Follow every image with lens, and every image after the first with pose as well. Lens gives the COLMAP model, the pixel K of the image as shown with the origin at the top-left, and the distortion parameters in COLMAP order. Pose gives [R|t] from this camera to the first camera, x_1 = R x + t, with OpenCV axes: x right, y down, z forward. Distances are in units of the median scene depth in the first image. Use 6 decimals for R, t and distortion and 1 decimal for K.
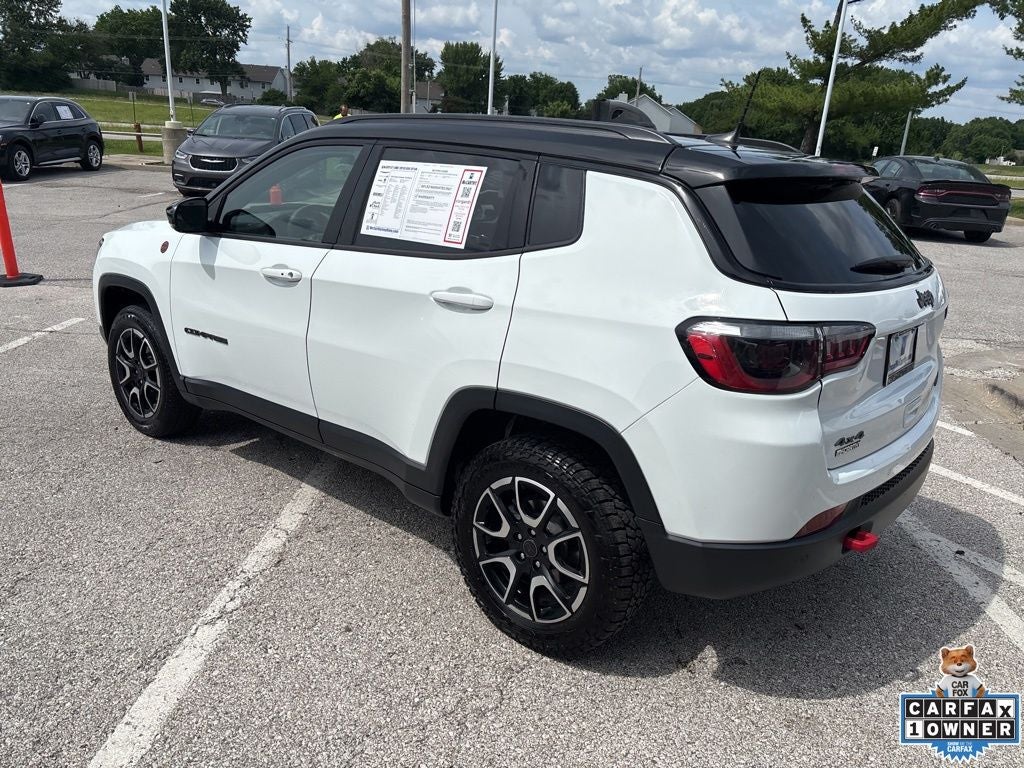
lens RADIAL K [[777.0, 0, 508.5], [0, 777.0, 384.8], [0, 0, 1]] dist [0.045534, -0.053439]
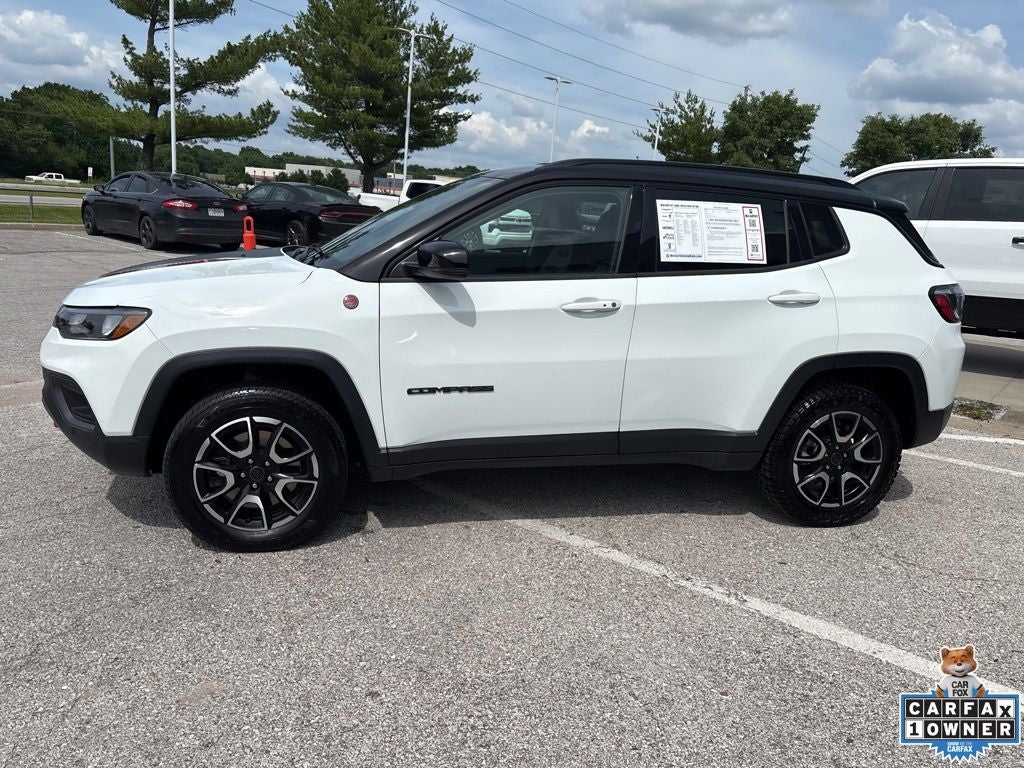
lens RADIAL K [[777.0, 0, 510.1], [0, 777.0, 390.9], [0, 0, 1]] dist [0.045534, -0.053439]
pose [[0.597560, -0.197883, 0.777023, -1.292475], [0.211102, 0.973706, 0.085626, -0.153730], [-0.773536, 0.112864, 0.623621, 0.467175]]
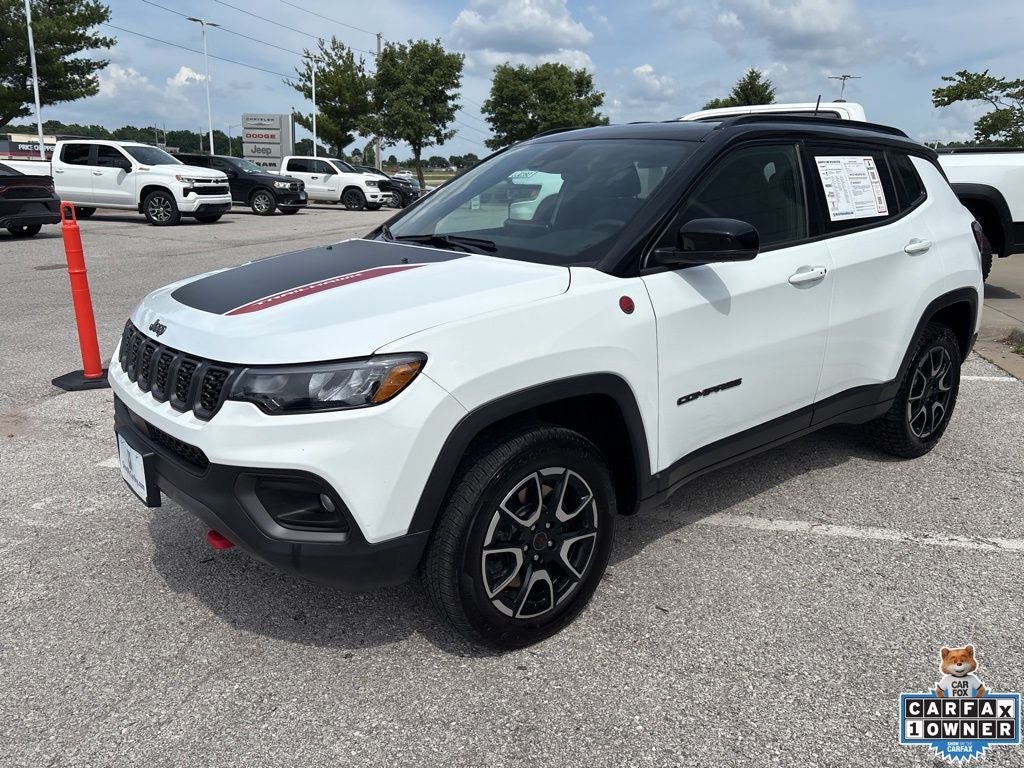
lens RADIAL K [[777.0, 0, 509.8], [0, 777.0, 377.8], [0, 0, 1]] dist [0.045534, -0.053439]
pose [[0.178087, -0.299245, 0.937410, -1.418807], [0.295542, 0.924922, 0.239112, -0.396761], [-0.938584, 0.234461, 0.253156, 1.214374]]
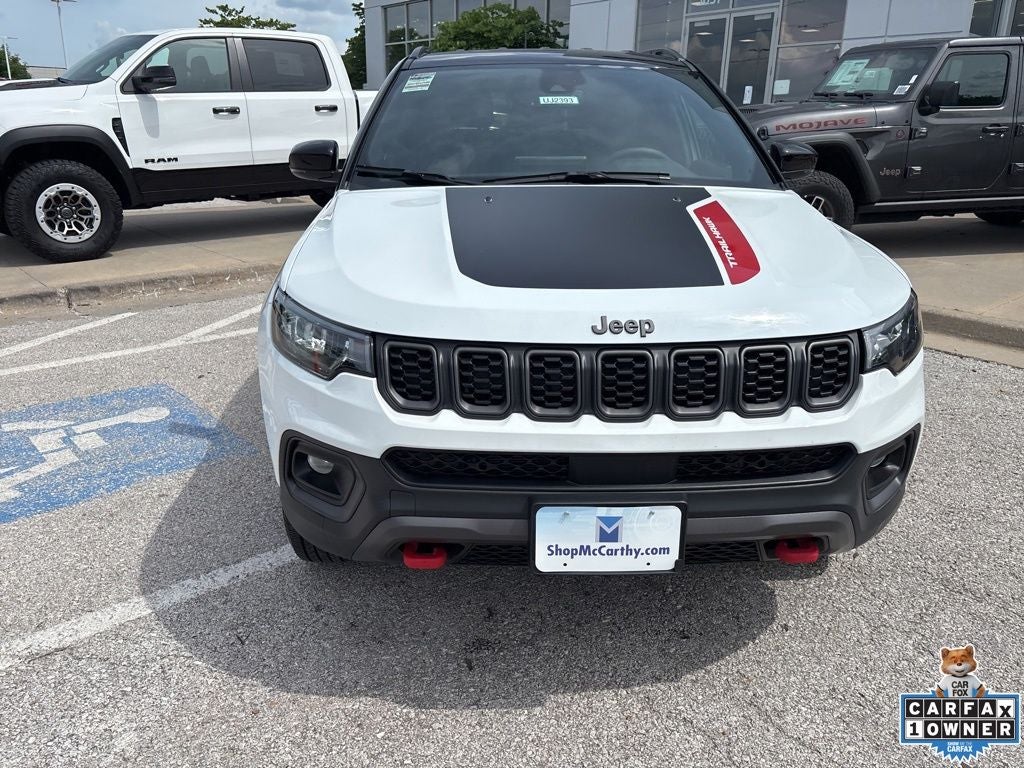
lens RADIAL K [[777.0, 0, 505.9], [0, 777.0, 386.2], [0, 0, 1]] dist [0.045534, -0.053439]
pose [[-0.678060, -0.296033, 0.672755, -1.019310], [0.175262, 0.823783, 0.539134, -0.642256], [-0.713805, 0.483474, -0.506691, 2.139326]]
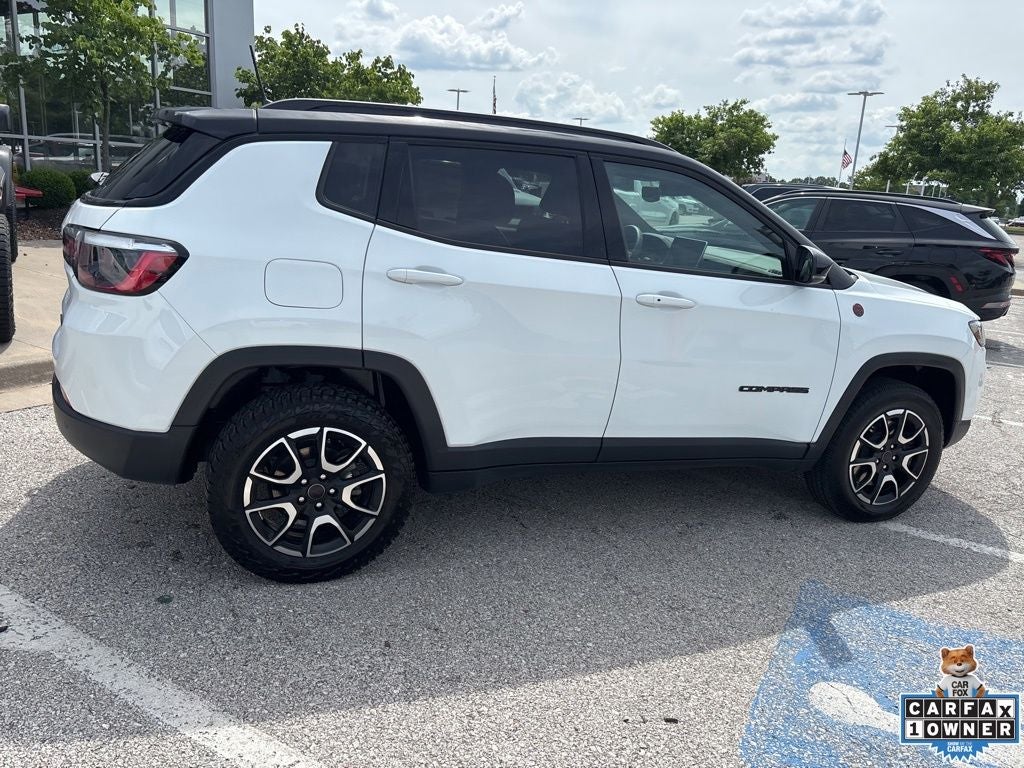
lens RADIAL K [[777.0, 0, 507.2], [0, 777.0, 376.3], [0, 0, 1]] dist [0.045534, -0.053439]
pose [[-0.459077, 0.128860, -0.879001, 1.126480], [-0.364372, 0.875064, 0.318584, -0.432817], [0.810235, 0.466538, -0.354769, 1.768125]]
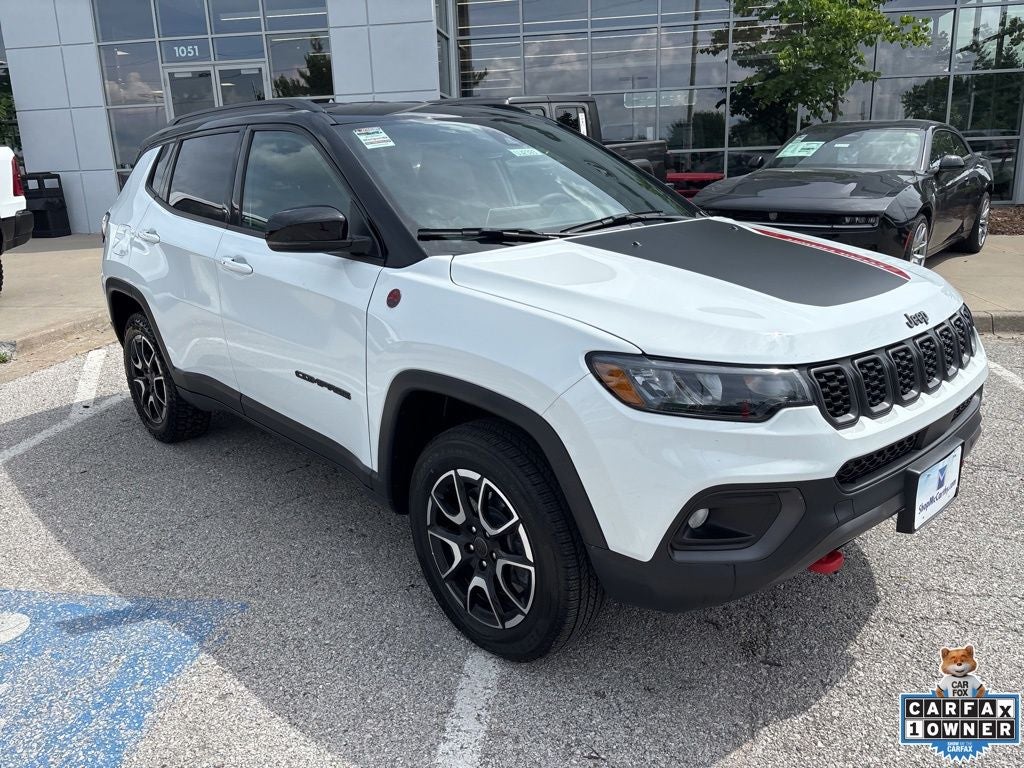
lens RADIAL K [[777.0, 0, 506.5], [0, 777.0, 381.8], [0, 0, 1]] dist [0.045534, -0.053439]
pose [[-0.994398, -0.050917, 0.092632, -0.374158], [0.008834, 0.833237, 0.552845, -0.714410], [-0.105334, 0.550567, -0.828119, 2.444115]]
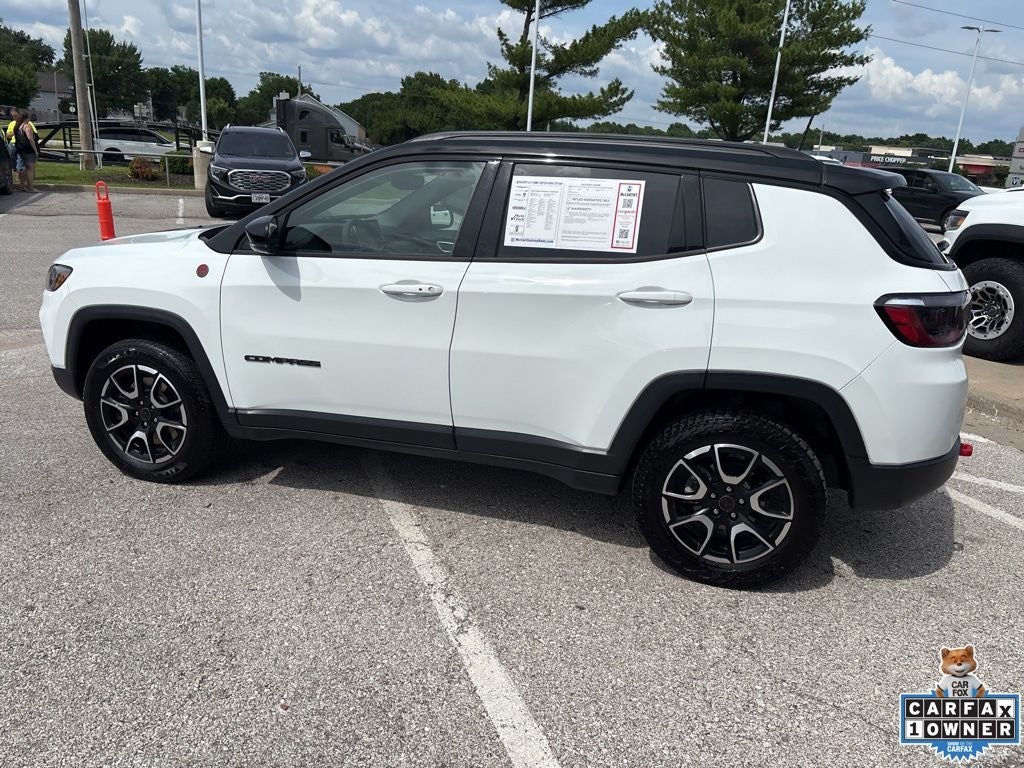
lens RADIAL K [[777.0, 0, 508.1], [0, 777.0, 386.7], [0, 0, 1]] dist [0.045534, -0.053439]
pose [[0.915942, -0.117434, 0.383744, -0.618584], [0.116657, 0.992848, 0.025390, -0.029504], [-0.383981, 0.021511, 0.923090, 0.026112]]
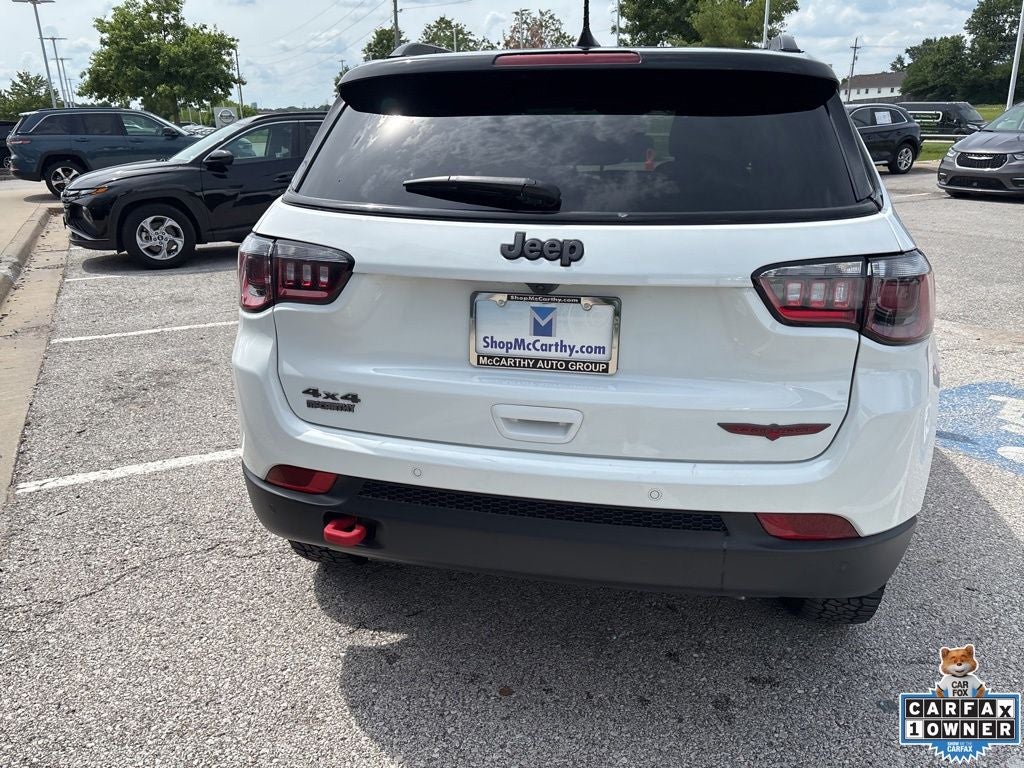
lens RADIAL K [[777.0, 0, 512.3], [0, 777.0, 384.3], [0, 0, 1]] dist [0.045534, -0.053439]
pose [[0.494591, 0.216760, -0.841662, 0.906106], [-0.231142, 0.966331, 0.113040, -0.057455], [0.837827, 0.138635, 0.528041, 0.547659]]
